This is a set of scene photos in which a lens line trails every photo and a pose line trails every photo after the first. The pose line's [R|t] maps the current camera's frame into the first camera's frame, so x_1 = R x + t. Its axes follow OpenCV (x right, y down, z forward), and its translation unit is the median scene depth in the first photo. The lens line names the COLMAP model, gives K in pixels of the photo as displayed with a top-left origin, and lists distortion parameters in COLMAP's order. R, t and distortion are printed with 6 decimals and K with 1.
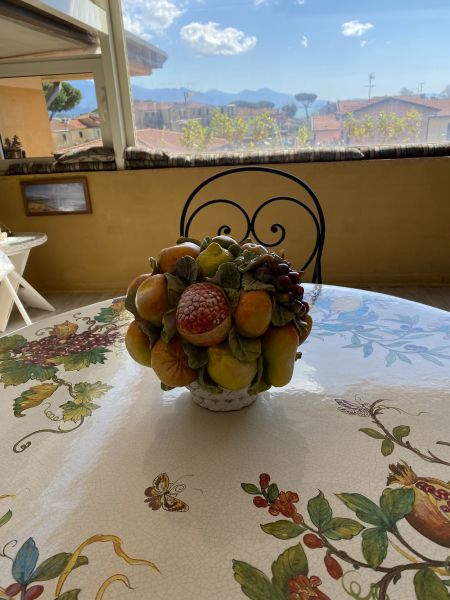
lens RADIAL K [[454.6, 0, 228.9], [0, 454.6, 298.4], [0, 0, 1]] dist [0.036161, -0.052201]
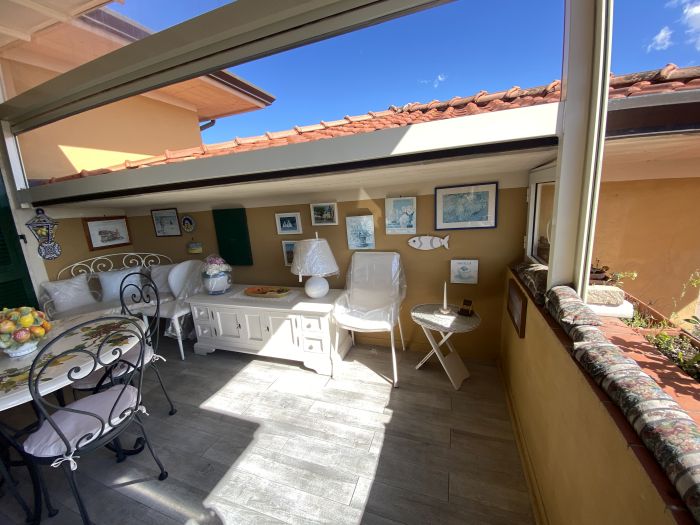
lens RADIAL K [[283.6, 0, 350.7], [0, 283.6, 263.4], [0, 0, 1]] dist [0.003160, -0.011914]
pose [[-0.262317, 0.272052, -0.925839, 0.966538], [-0.289937, 0.892886, 0.344516, -1.613447], [0.920395, 0.358808, -0.155341, 2.948218]]
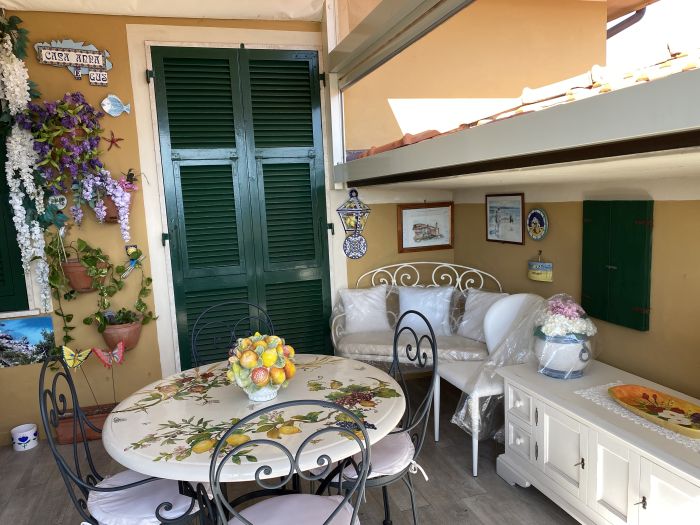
lens RADIAL K [[530.4, 0, 345.9], [0, 530.4, 268.5], [0, 0, 1]] dist [0.036161, -0.052201]
pose [[-0.925830, 0.143038, -0.349828, 0.437181], [-0.050740, 0.870192, 0.490092, -1.655652], [0.374520, 0.471492, -0.798392, 2.800318]]
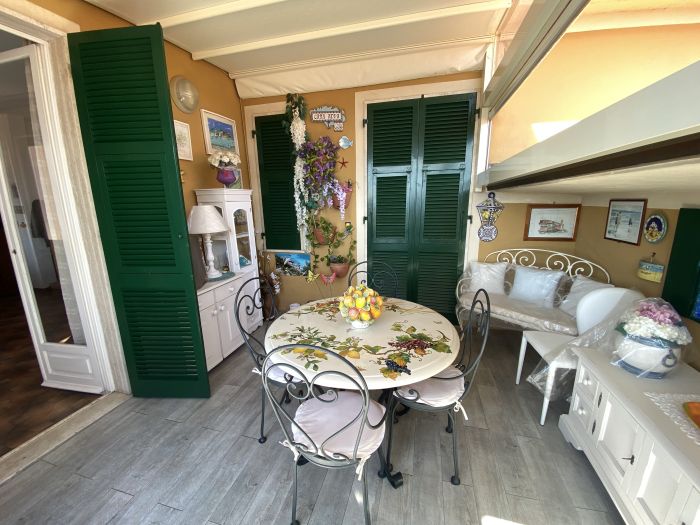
lens RADIAL K [[285.1, 0, 349.7], [0, 285.1, 265.4], [0, 0, 1]] dist [0.008417, -0.013817]
pose [[-0.980571, 0.025414, 0.194513, -0.354882], [0.131048, 0.822717, 0.553139, -1.400527], [-0.145971, 0.567882, -0.810063, 2.375851]]
